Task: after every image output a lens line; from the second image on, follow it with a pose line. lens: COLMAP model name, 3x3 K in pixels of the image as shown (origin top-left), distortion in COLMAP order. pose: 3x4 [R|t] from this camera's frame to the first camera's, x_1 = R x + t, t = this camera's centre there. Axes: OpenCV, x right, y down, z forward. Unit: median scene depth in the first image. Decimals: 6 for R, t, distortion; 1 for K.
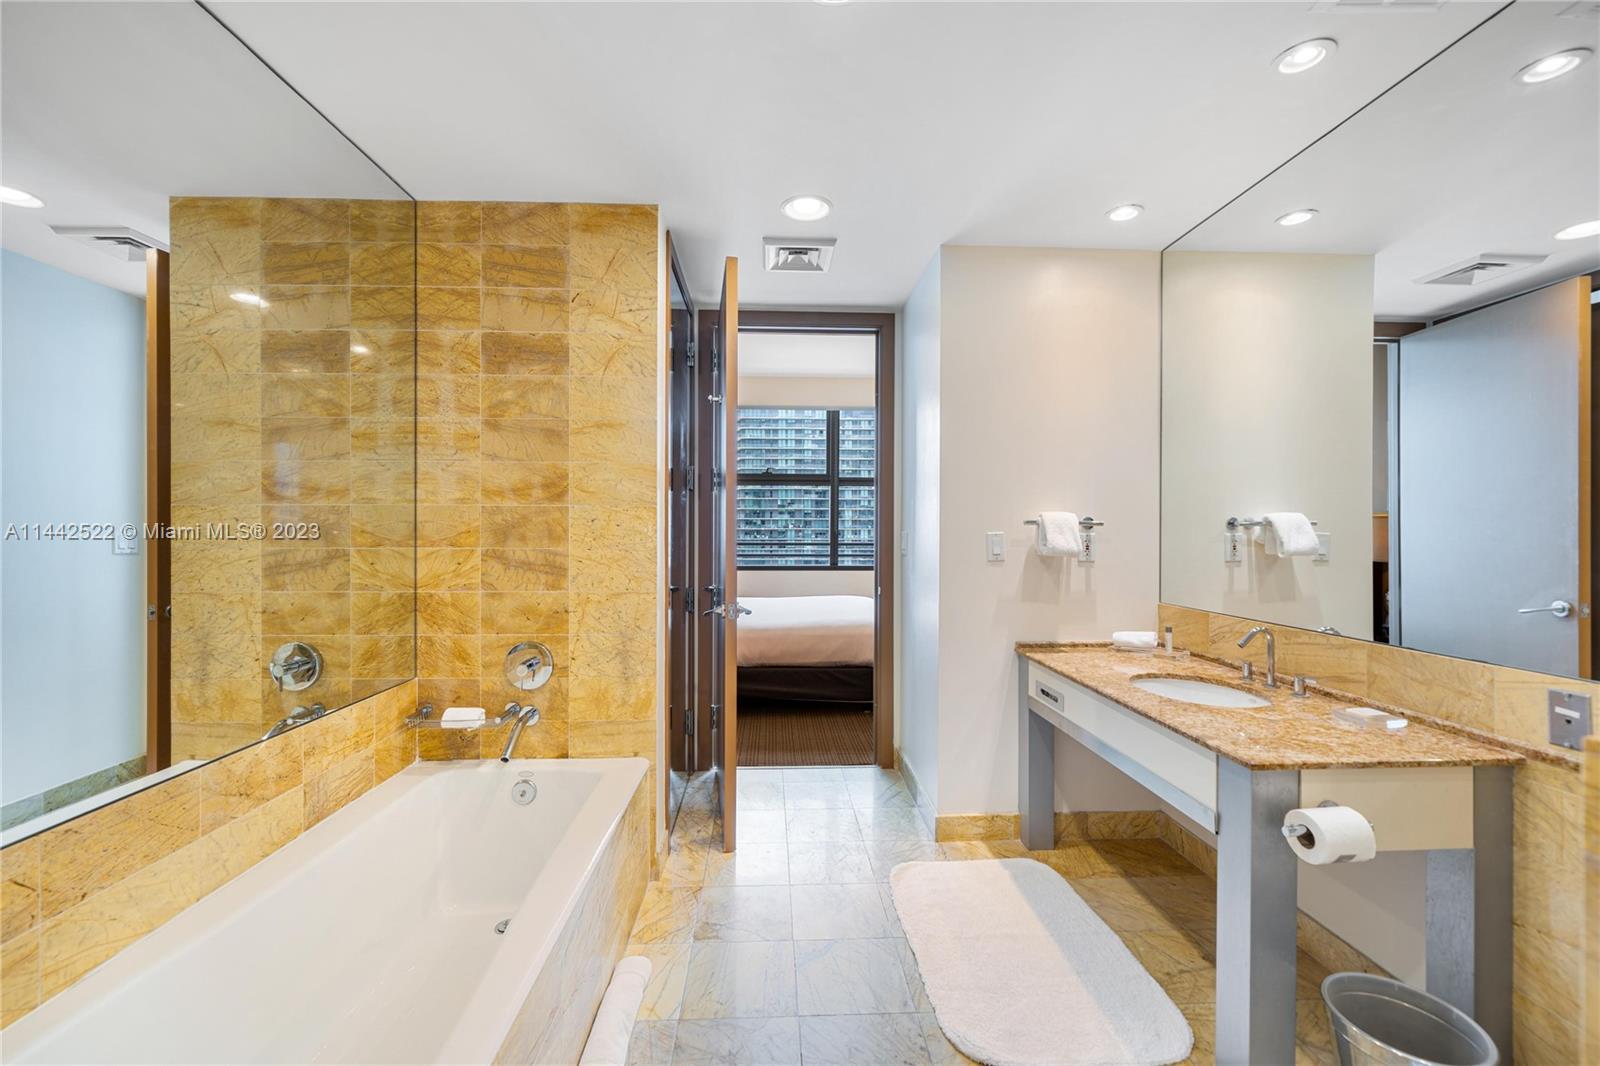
lens RADIAL K [[664.8, 0, 804.2], [0, 664.8, 524.8], [0, 0, 1]] dist [-0.004884, -0.001461]
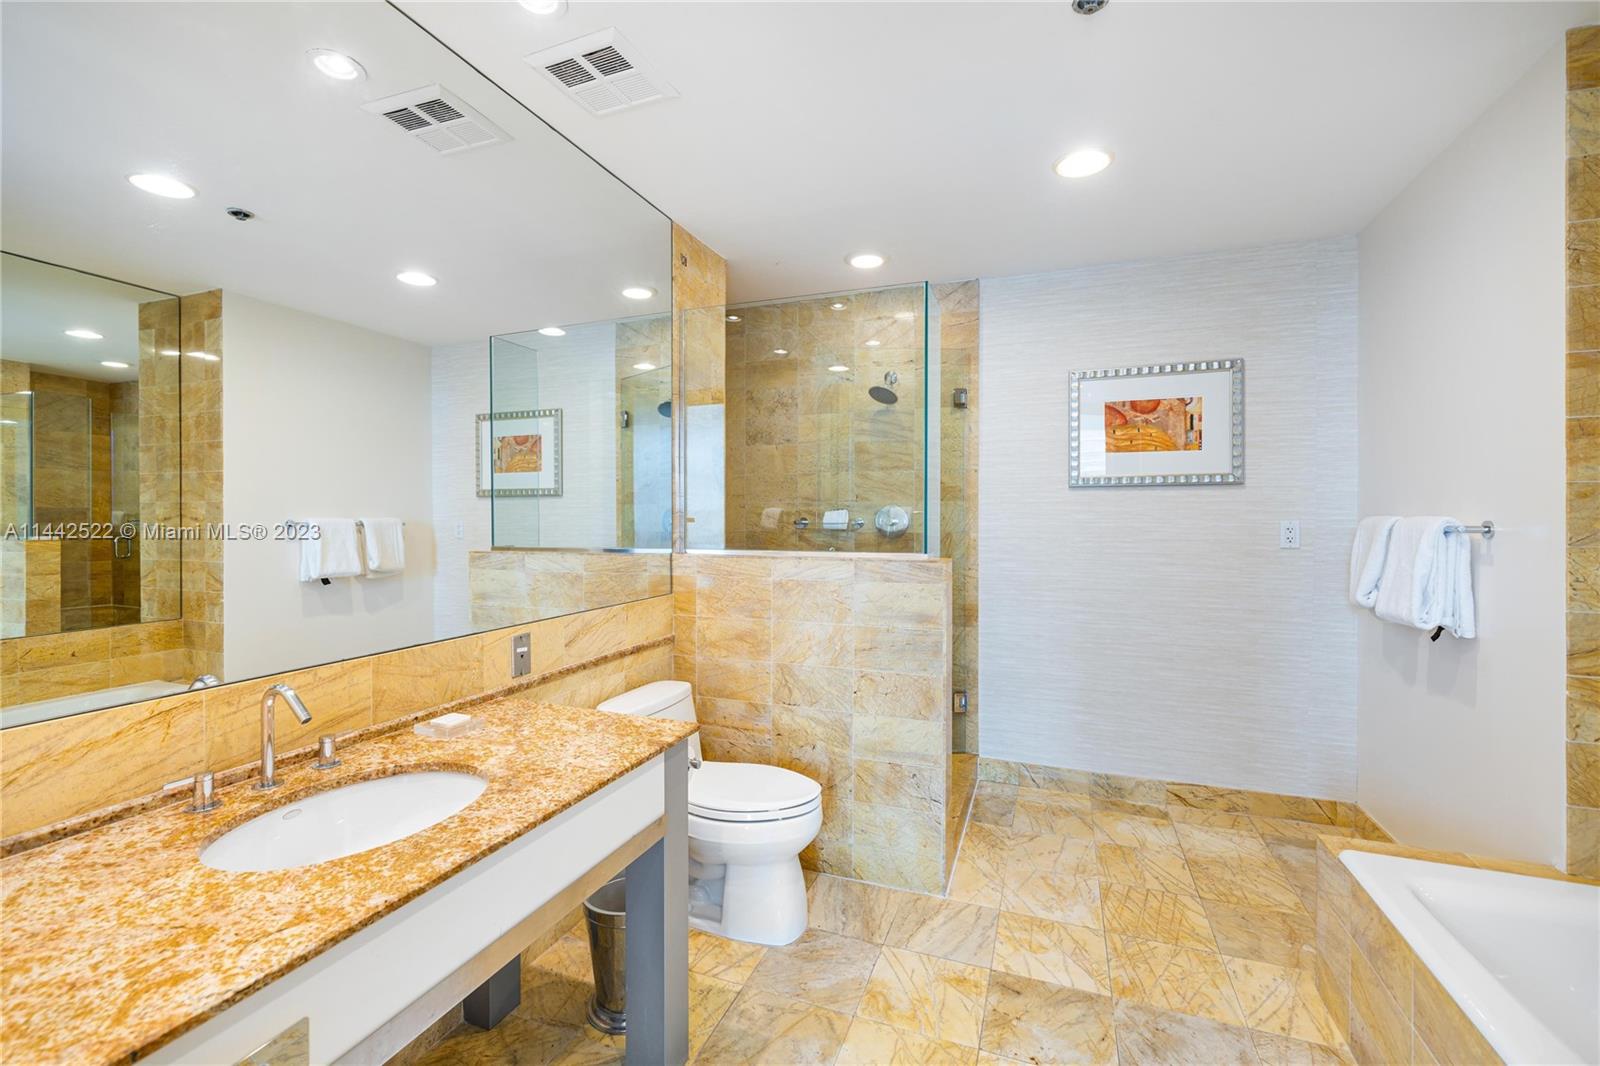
lens RADIAL K [[714.3, 0, 797.0], [0, 714.3, 531.8], [0, 0, 1]] dist [-0.002512, -0.000125]
pose [[-0.923006, -0.001704, 0.384781, 0.036808], [0.001357, 0.999970, 0.007685, 0.017253], [-0.384783, 0.007616, -0.922976, 1.180059]]
